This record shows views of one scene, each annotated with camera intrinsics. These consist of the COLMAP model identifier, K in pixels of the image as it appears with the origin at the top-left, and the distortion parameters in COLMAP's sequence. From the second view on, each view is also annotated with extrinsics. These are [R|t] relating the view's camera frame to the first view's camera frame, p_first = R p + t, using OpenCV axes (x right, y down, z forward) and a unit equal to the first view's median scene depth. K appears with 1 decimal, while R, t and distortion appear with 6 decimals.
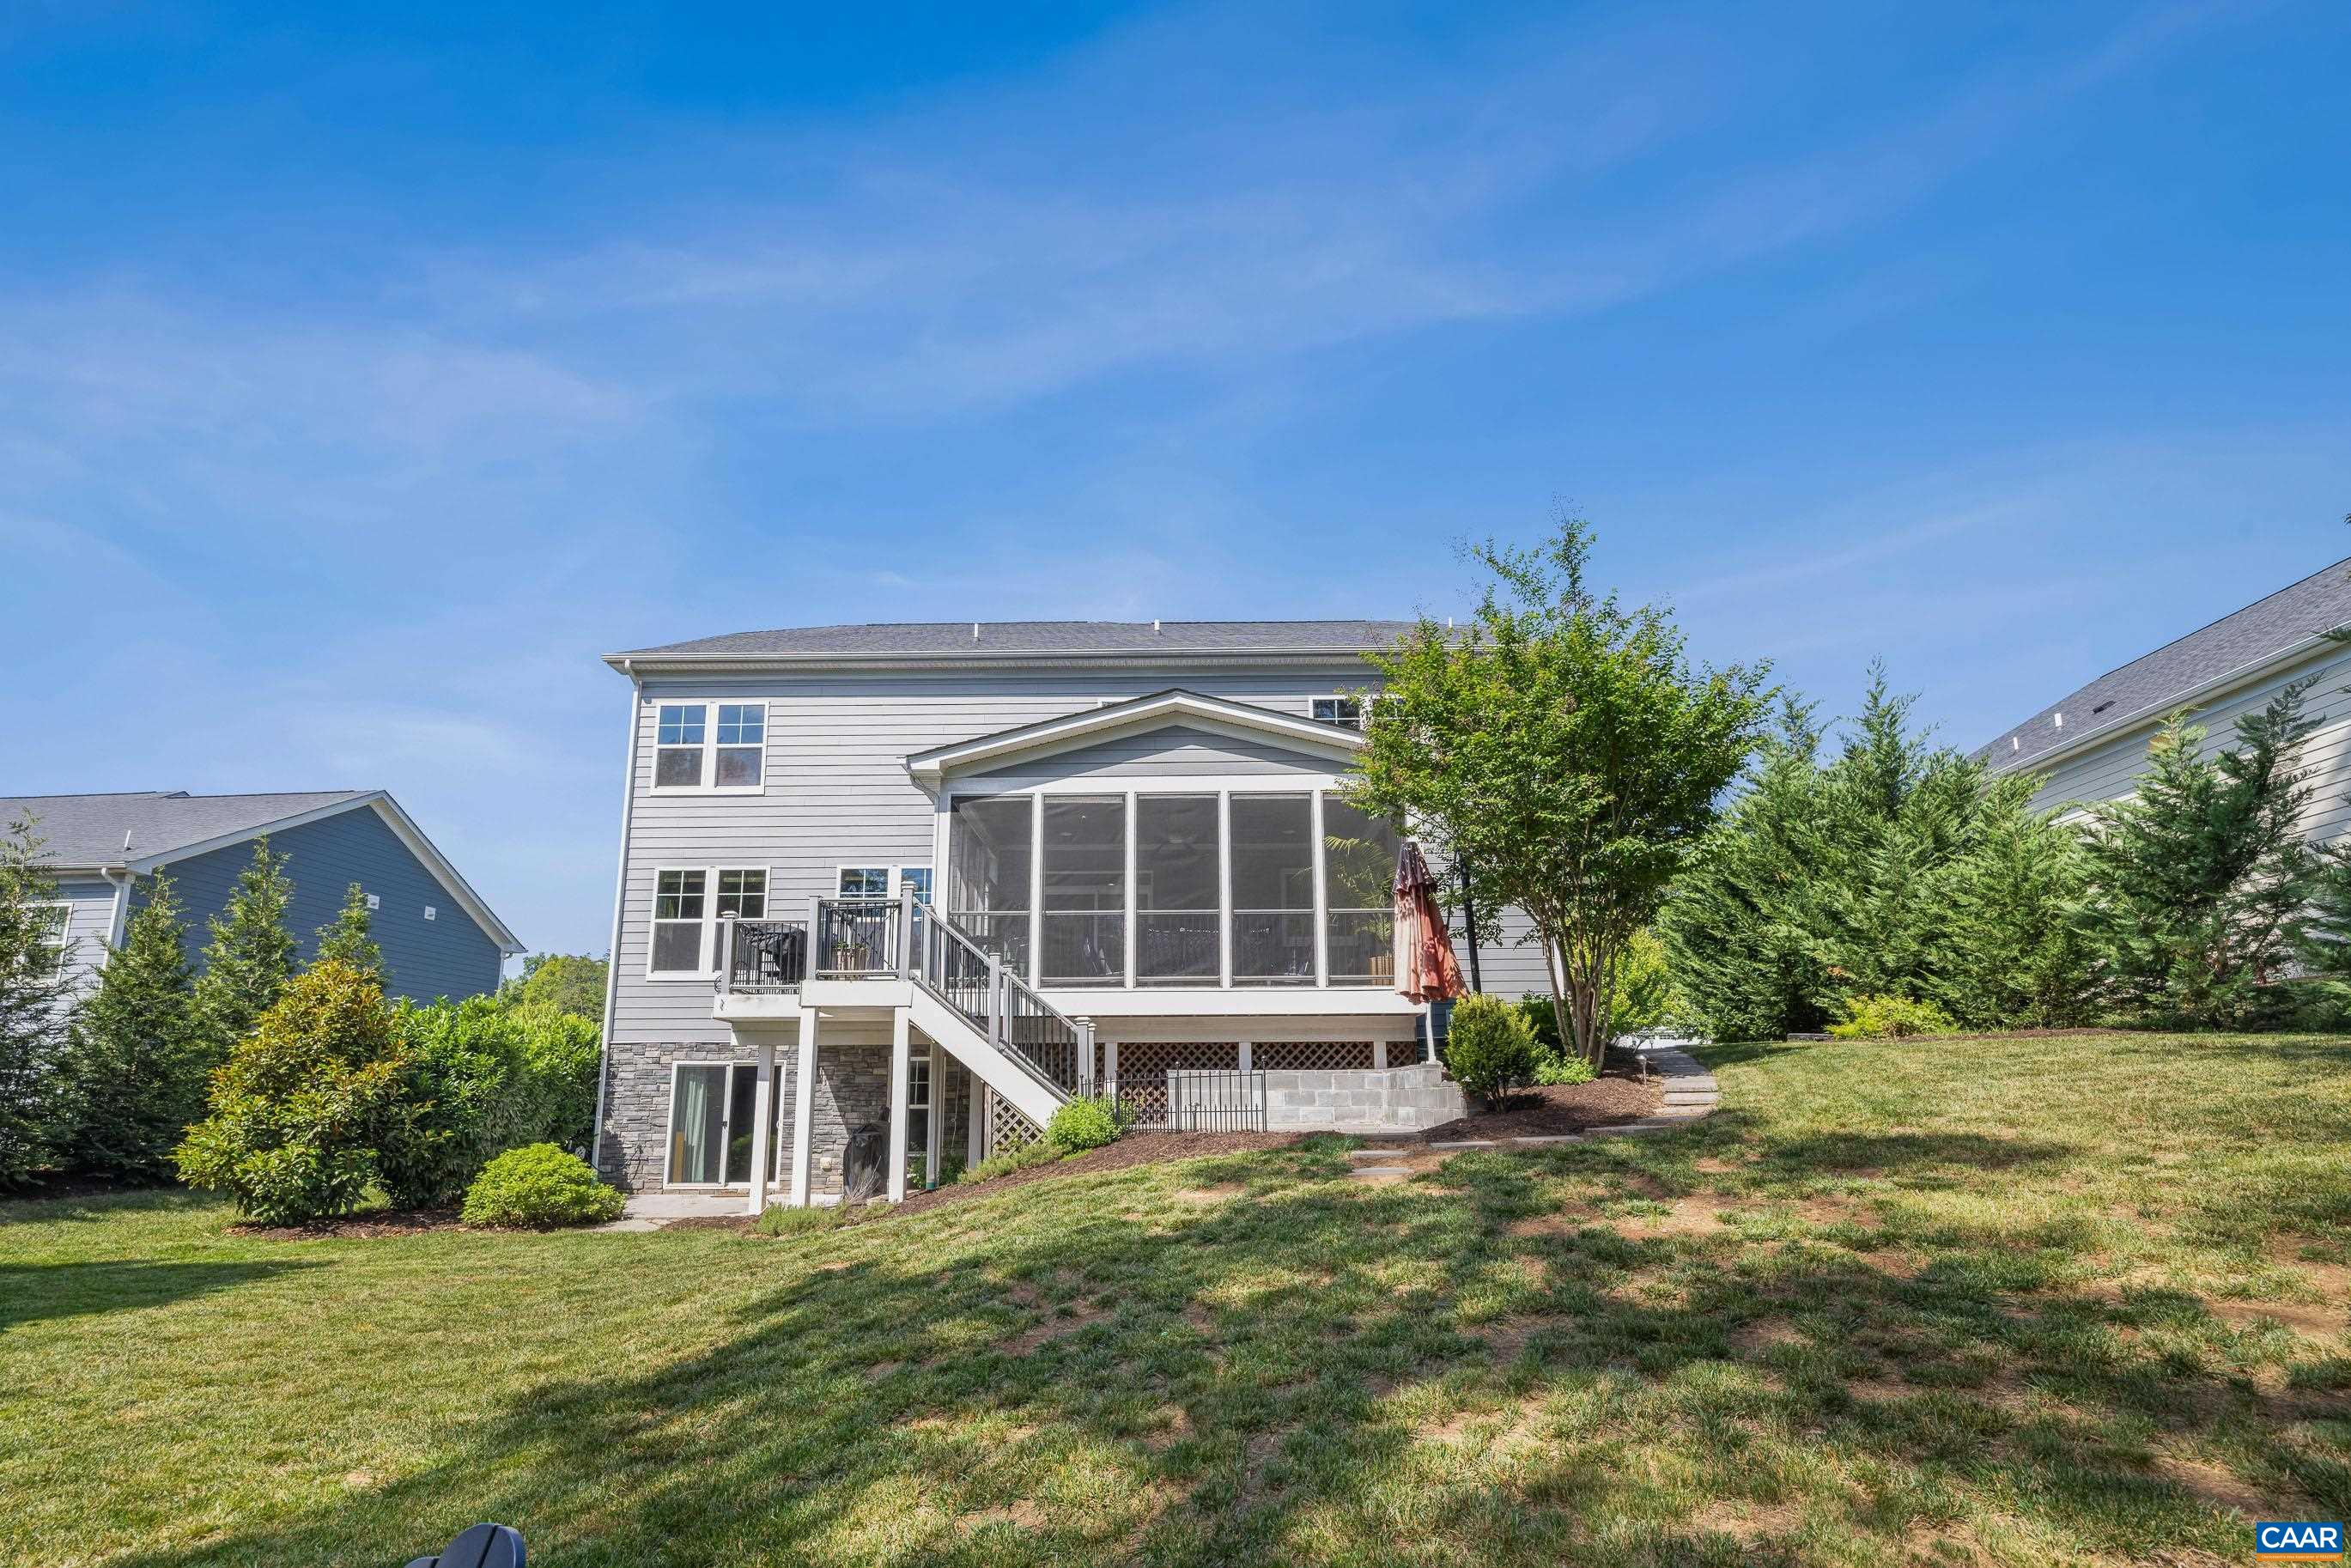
lens RADIAL K [[1101.7, 0, 1171.0], [0, 1101.7, 930.6], [0, 0, 1]] dist [-0.000112, 0.013799]
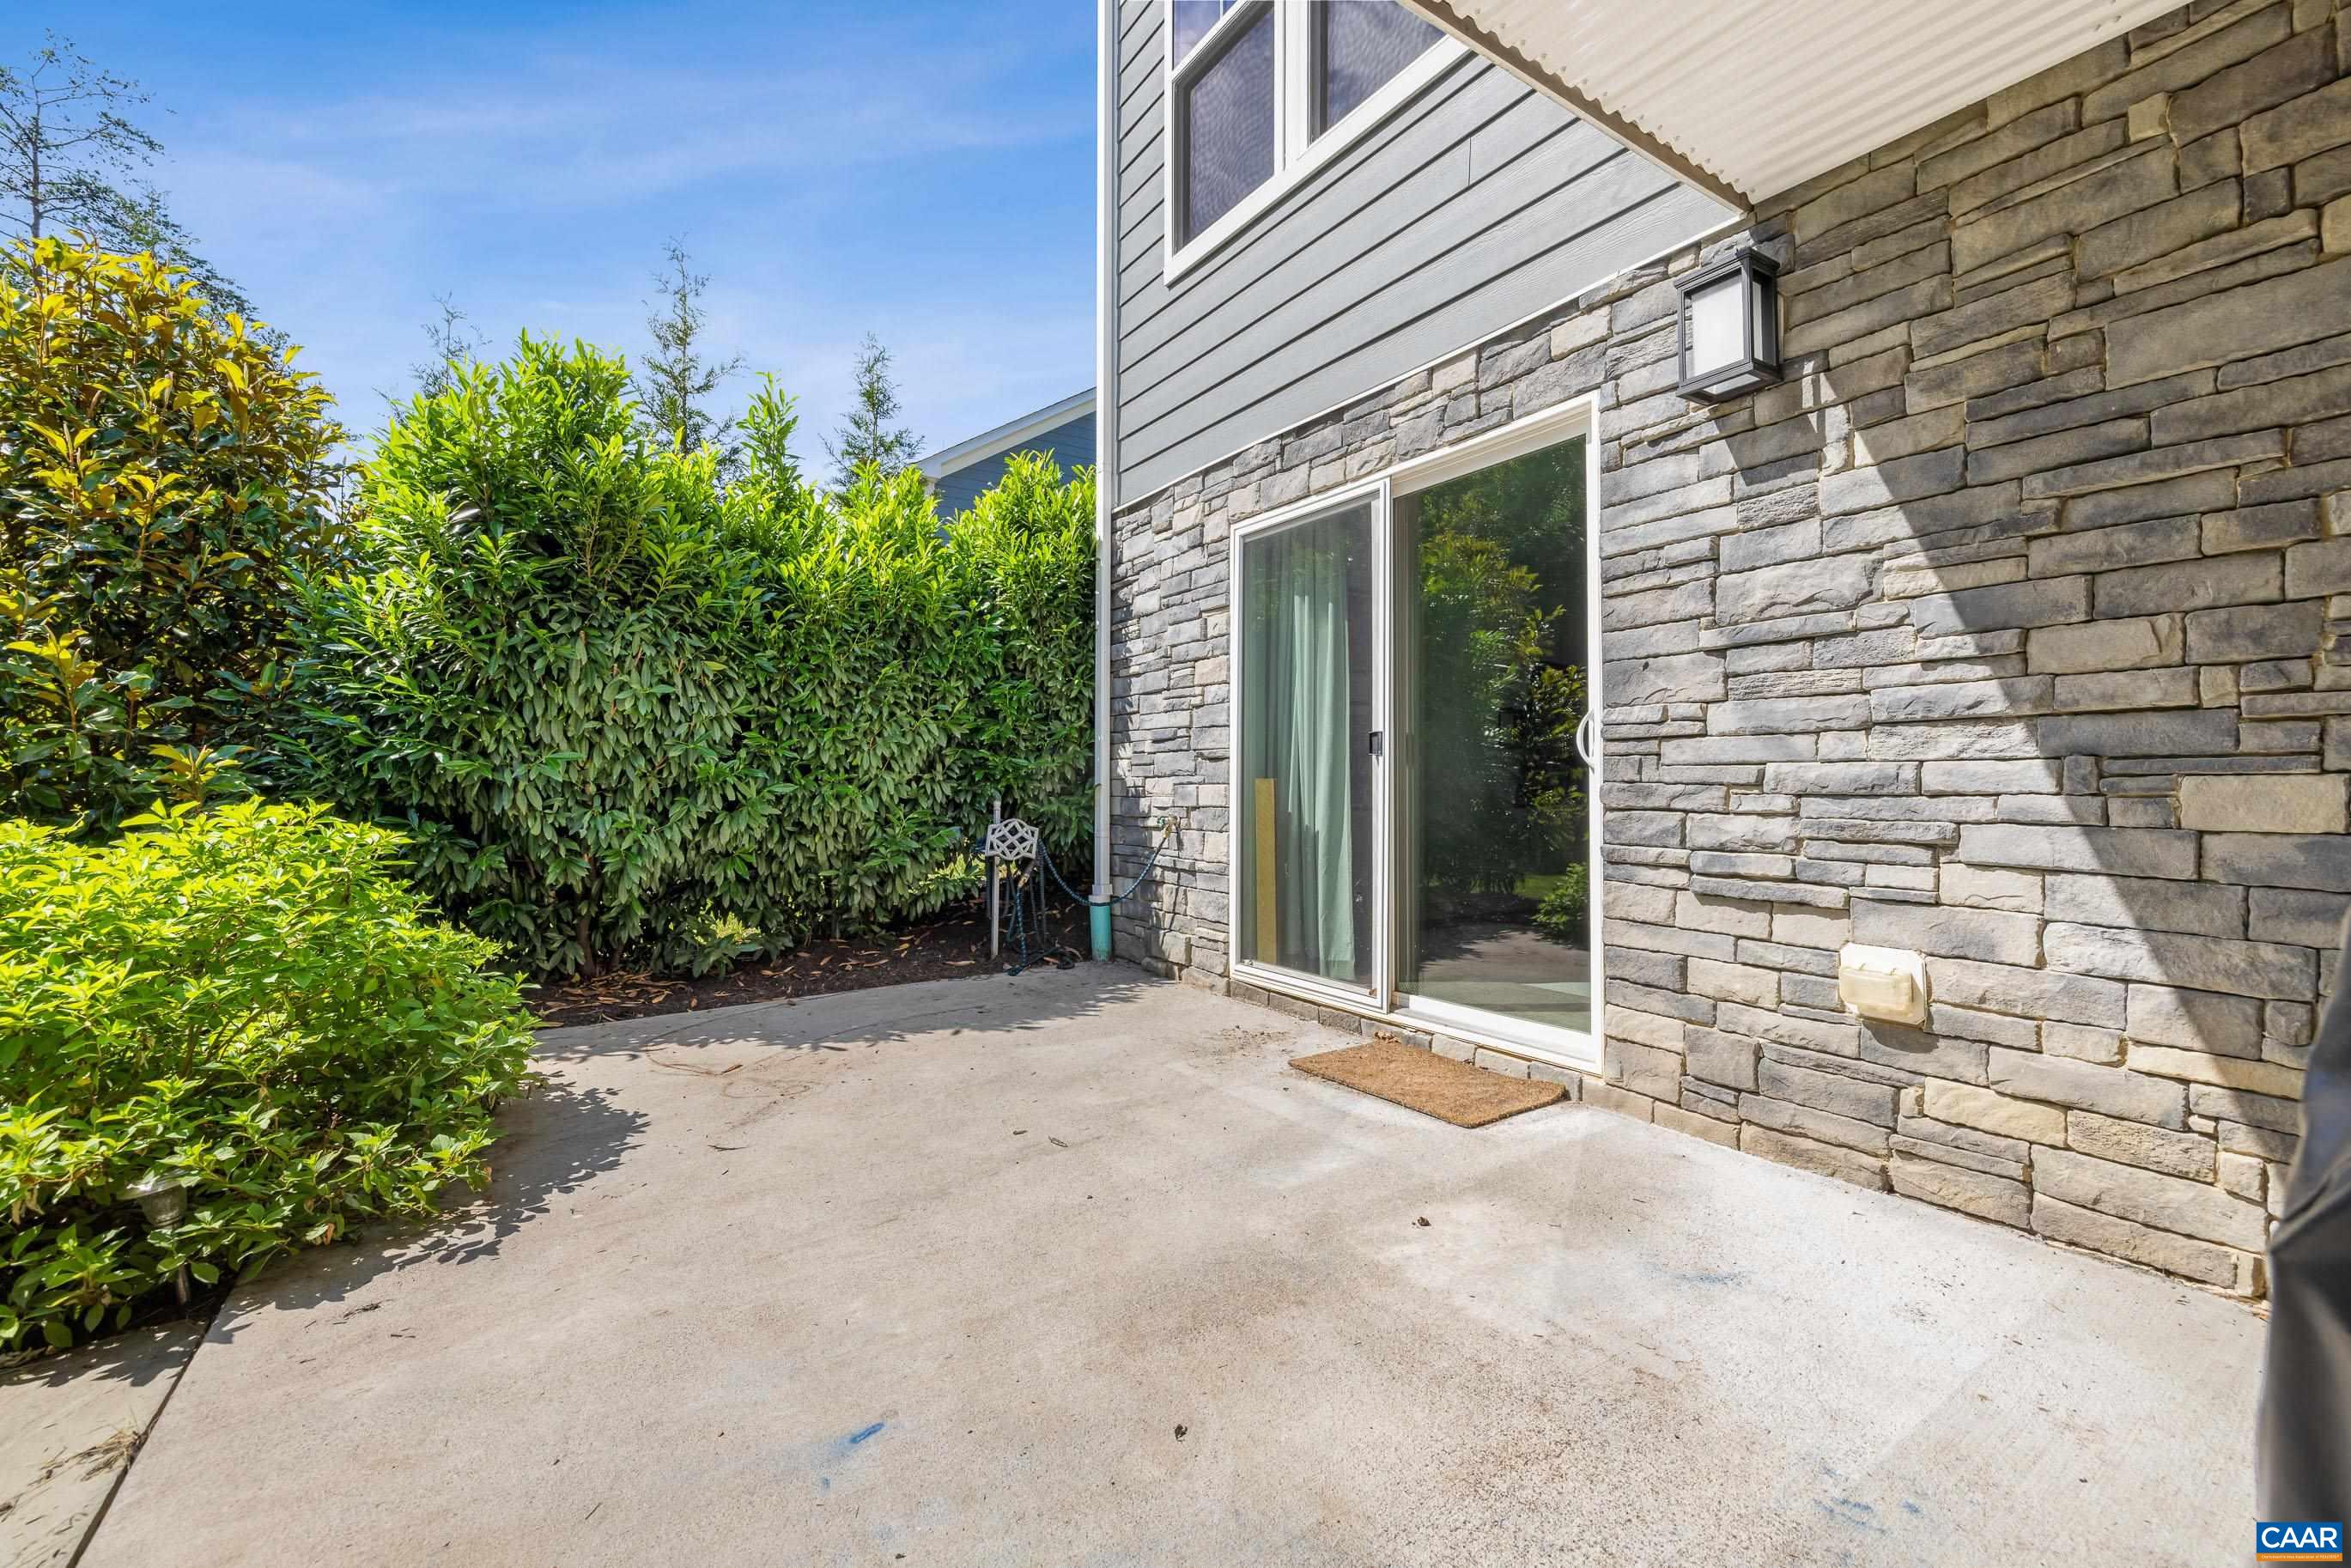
lens RADIAL K [[1003.6, 0, 1188.8], [0, 1003.6, 788.8], [0, 0, 1]] dist [0.003615, 0.000581]
pose [[0.574826, 0.004257, -0.818265, -0.255522], [0.137448, 0.985276, 0.101682, 0.158372], [0.806649, -0.170918, 0.565777, 0.850814]]
